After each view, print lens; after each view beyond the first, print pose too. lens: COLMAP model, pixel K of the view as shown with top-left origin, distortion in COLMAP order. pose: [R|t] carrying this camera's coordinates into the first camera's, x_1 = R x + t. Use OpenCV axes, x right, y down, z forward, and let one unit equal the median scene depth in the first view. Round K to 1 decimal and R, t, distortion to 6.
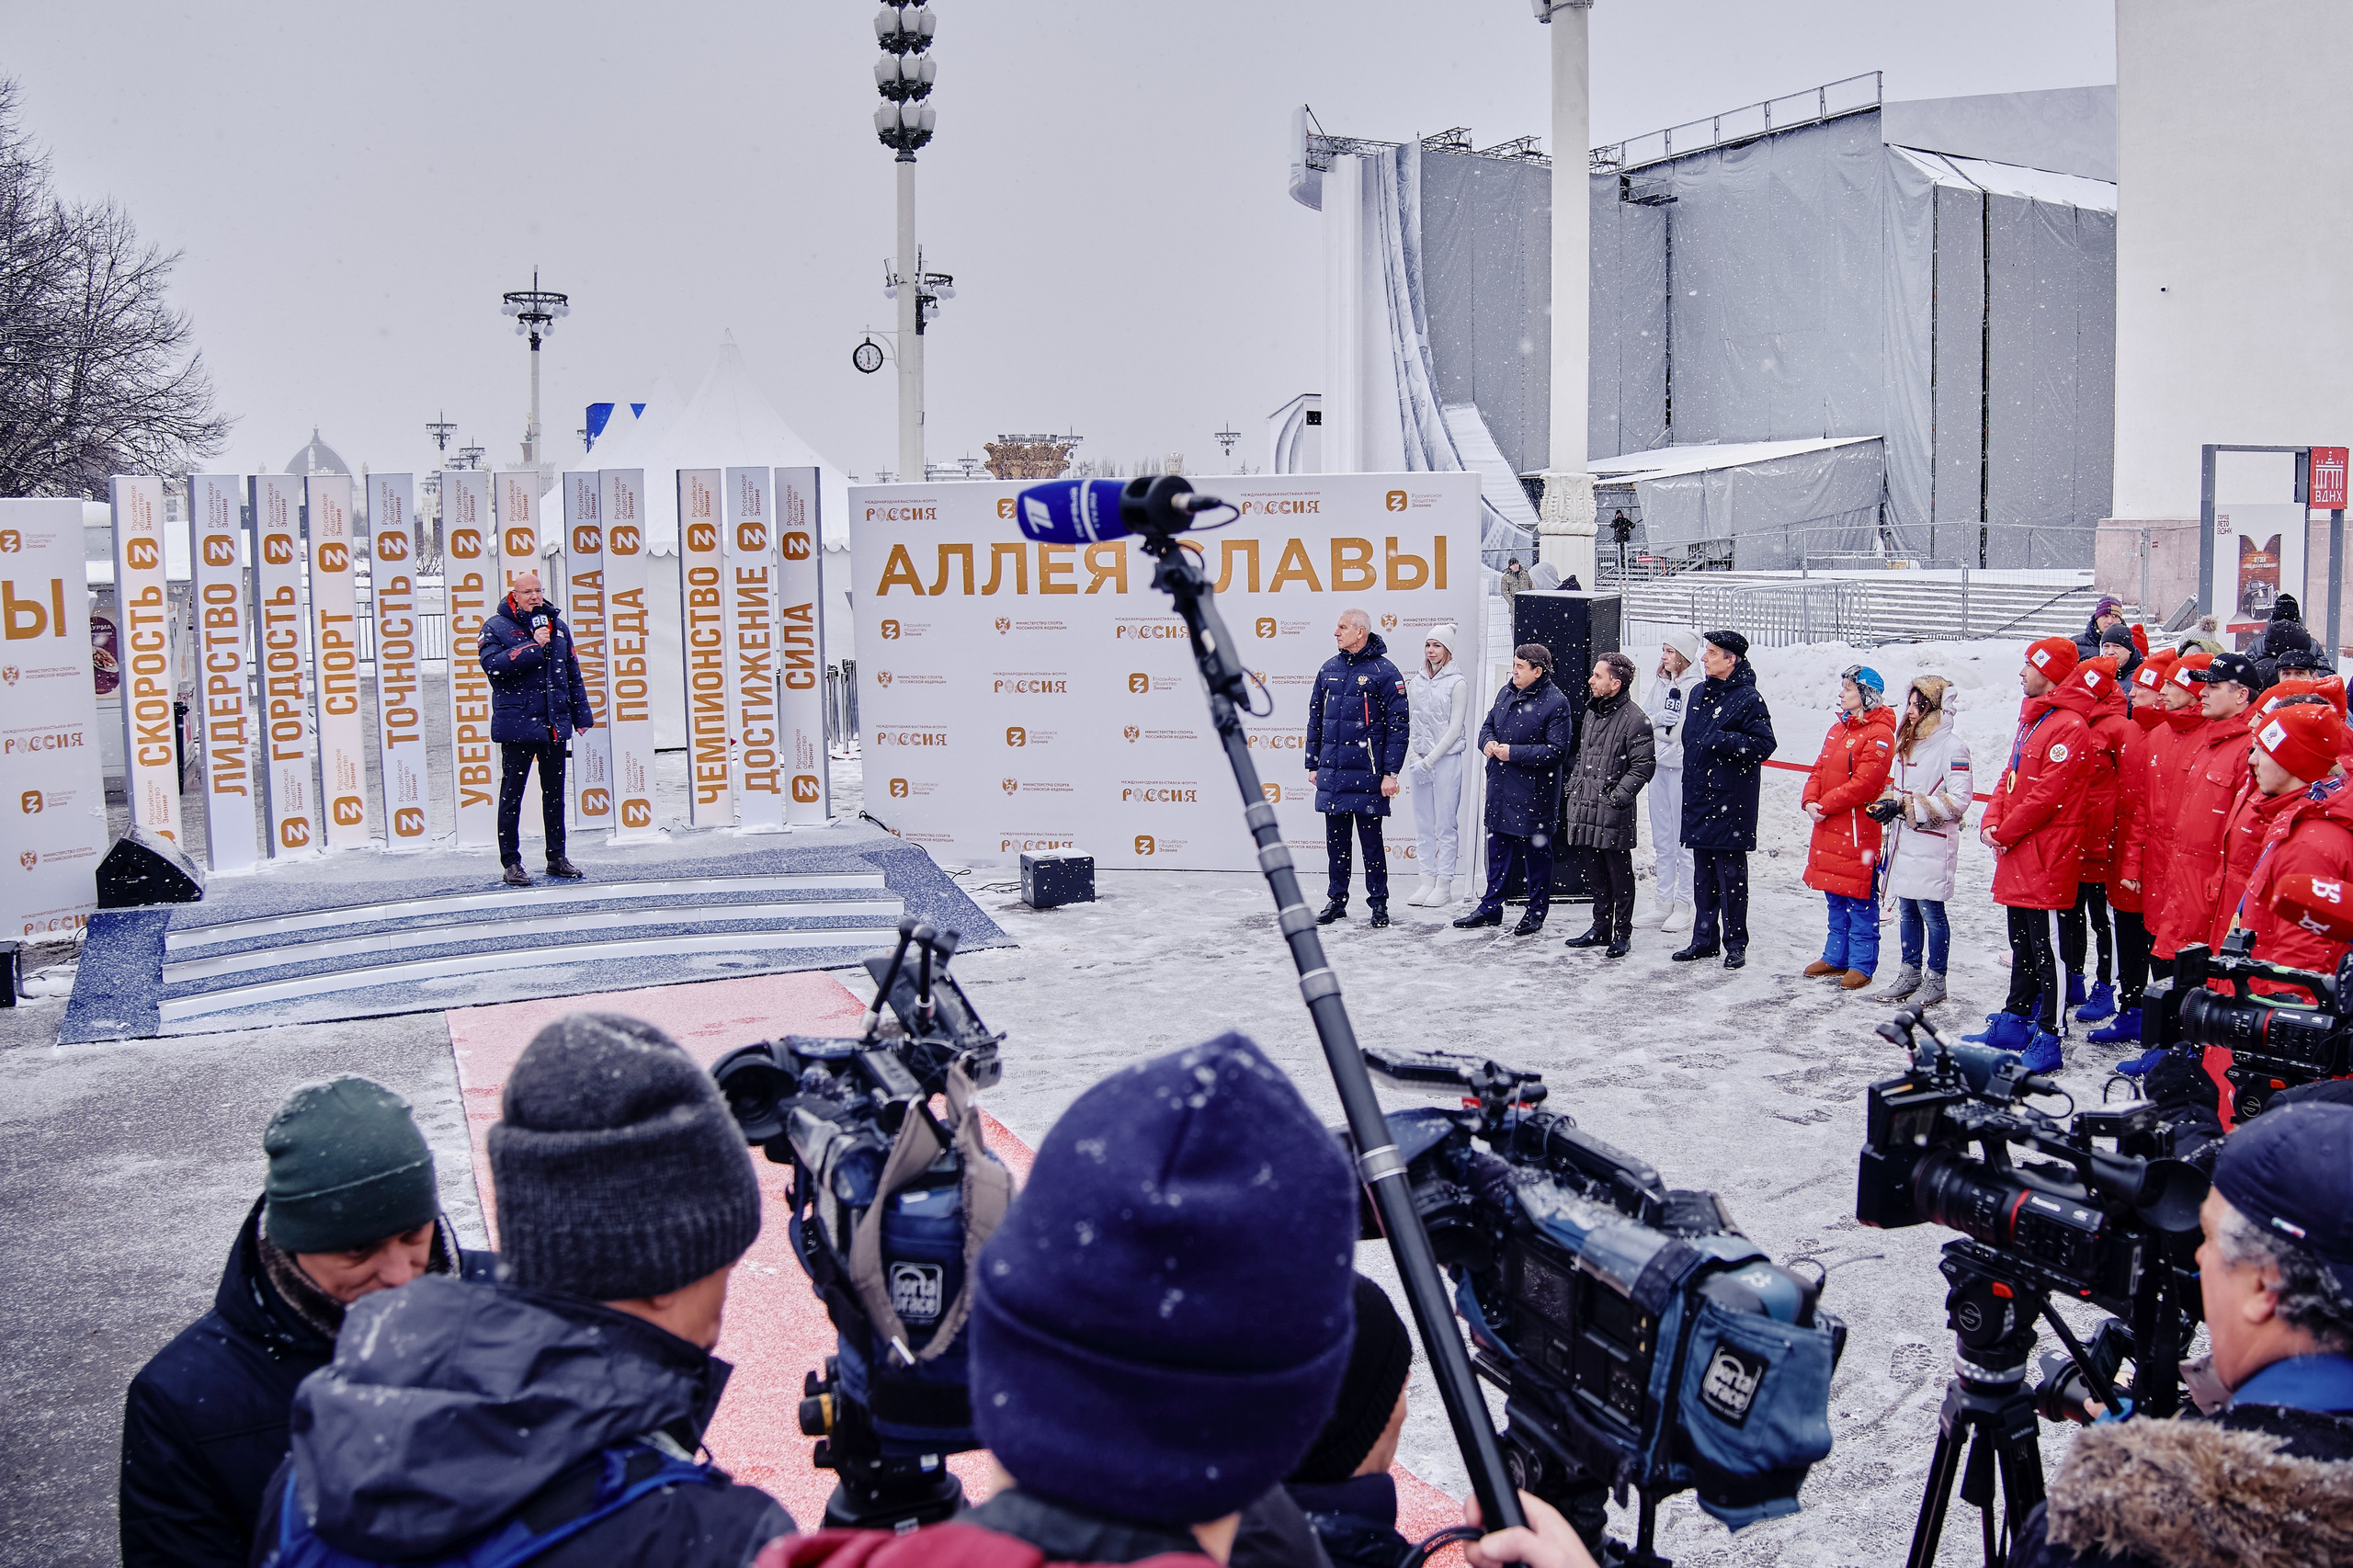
lens RADIAL K [[1853.0, 0, 1214.1], [0, 1853.0, 751.5], [0, 0, 1]] dist [-0.197471, 0.079990]
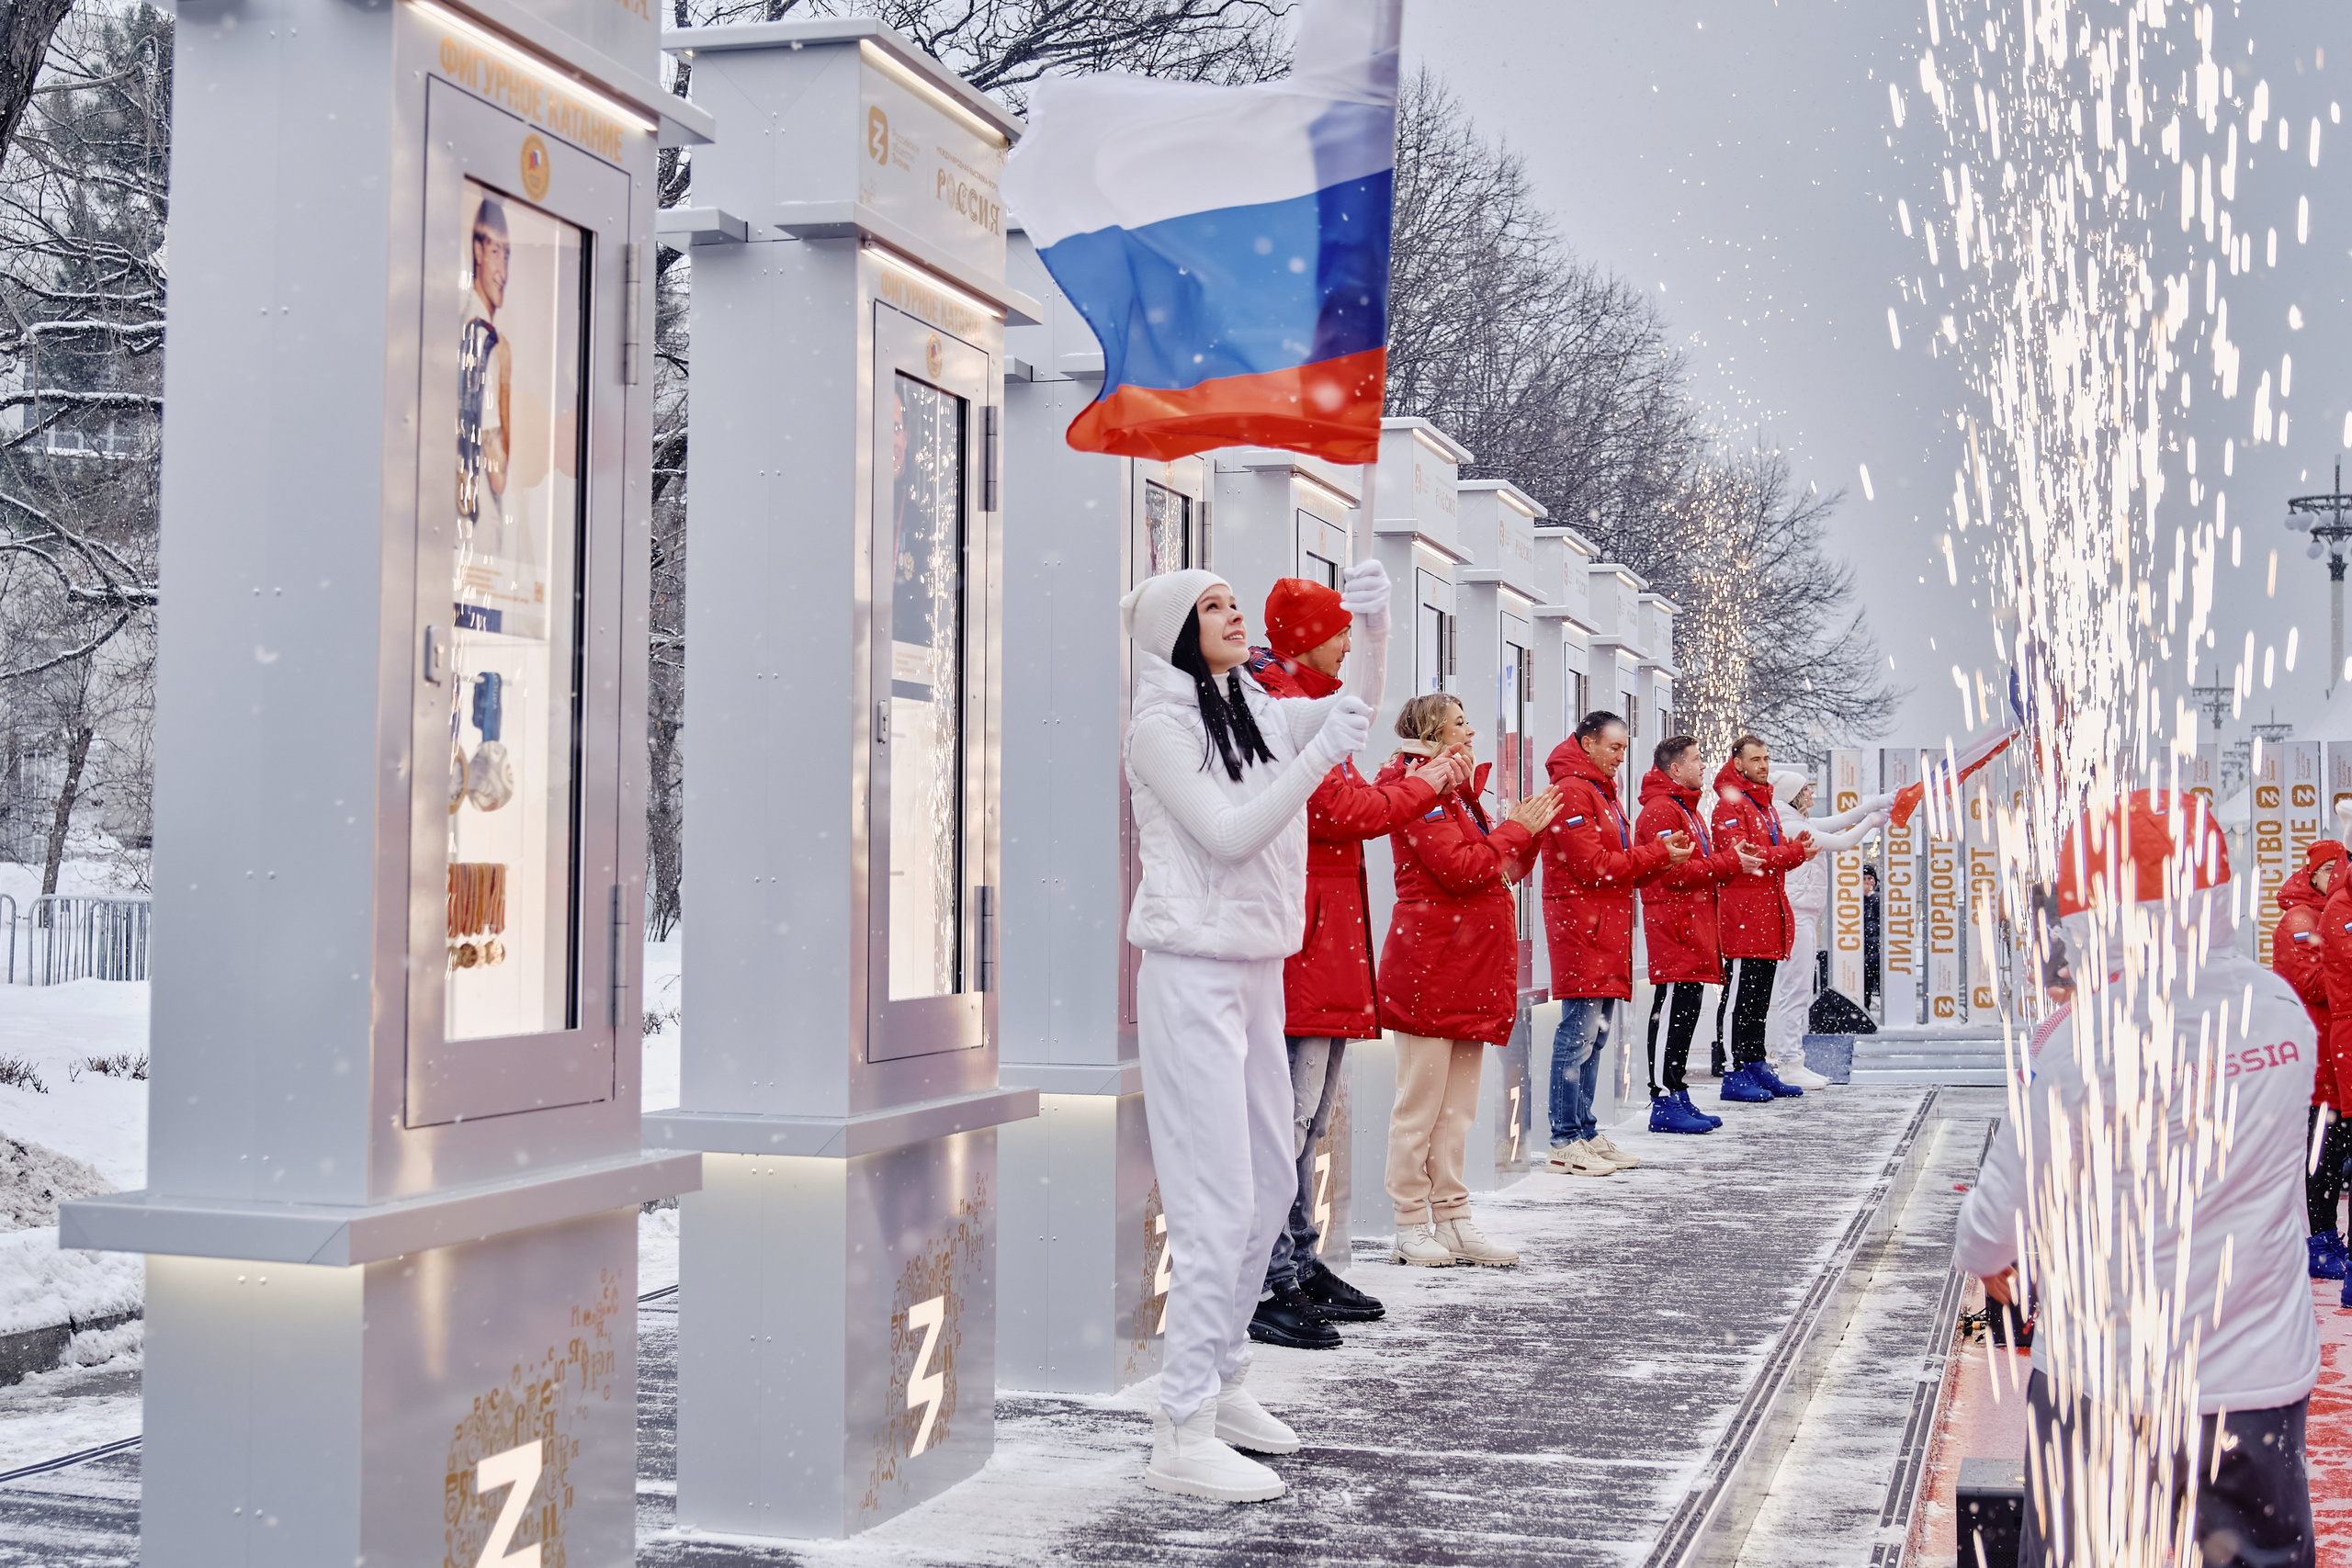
lens RADIAL K [[2980.1, 0, 1176.0], [0, 2980.1, 784.0], [0, 0, 1]] dist [-0.053159, 0.011107]
pose [[0.735525, -0.018398, -0.677248, 0.561114], [-0.081558, 0.989957, -0.115469, 0.175232], [0.672571, 0.140165, 0.726638, -1.021013]]
